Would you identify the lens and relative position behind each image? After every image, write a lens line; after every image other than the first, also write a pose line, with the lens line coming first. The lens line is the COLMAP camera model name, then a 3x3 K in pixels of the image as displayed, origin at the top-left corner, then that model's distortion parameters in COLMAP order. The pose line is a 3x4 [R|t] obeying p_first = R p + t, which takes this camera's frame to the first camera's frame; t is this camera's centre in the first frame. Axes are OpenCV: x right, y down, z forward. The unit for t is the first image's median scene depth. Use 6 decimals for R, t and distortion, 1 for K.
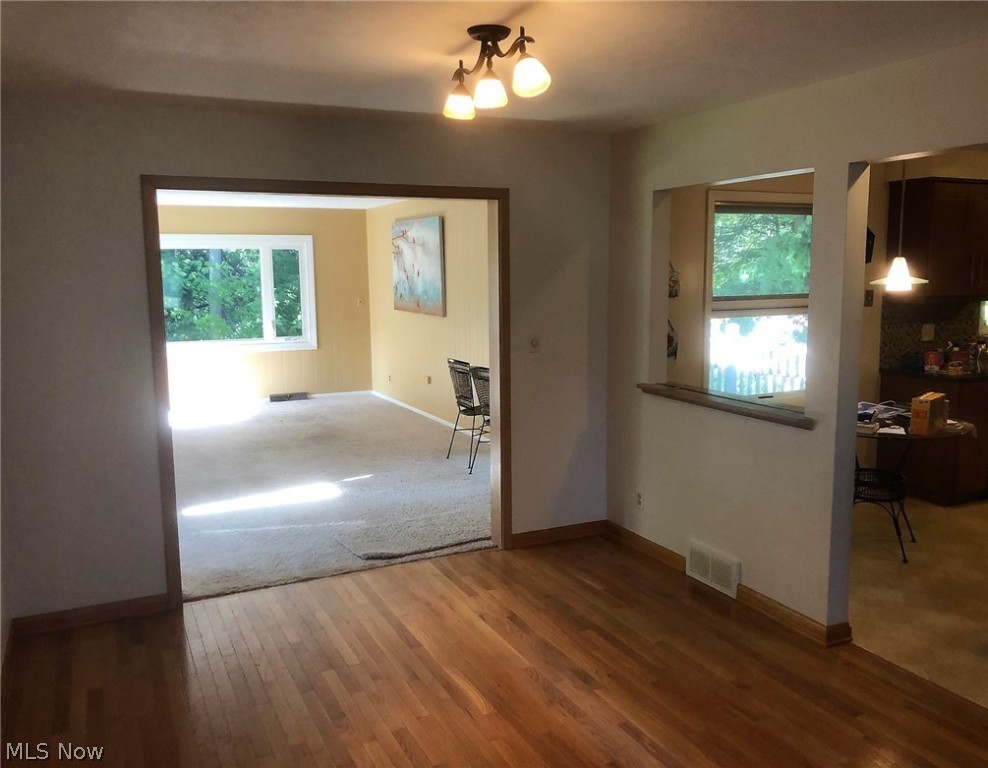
lens RADIAL K [[833.7, 0, 490.1], [0, 833.7, 388.7], [0, 0, 1]] dist [0.005568, -0.006998]
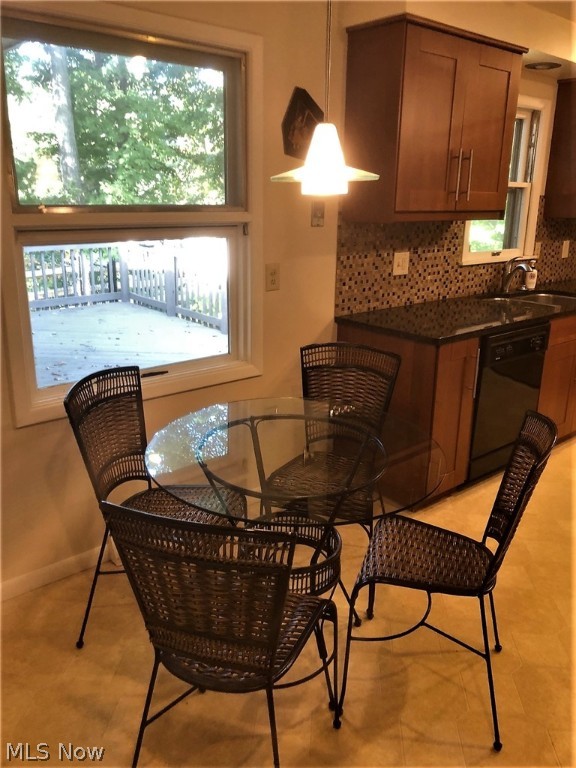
lens RADIAL K [[642.7, 0, 286.1], [0, 642.7, 384.2], [0, 0, 1]] dist [0.041405, -0.029826]
pose [[0.963426, -0.052847, 0.262713, 0.278563], [0.013742, 0.988814, 0.148517, -0.048999], [-0.267623, -0.139475, 0.953375, 0.481669]]
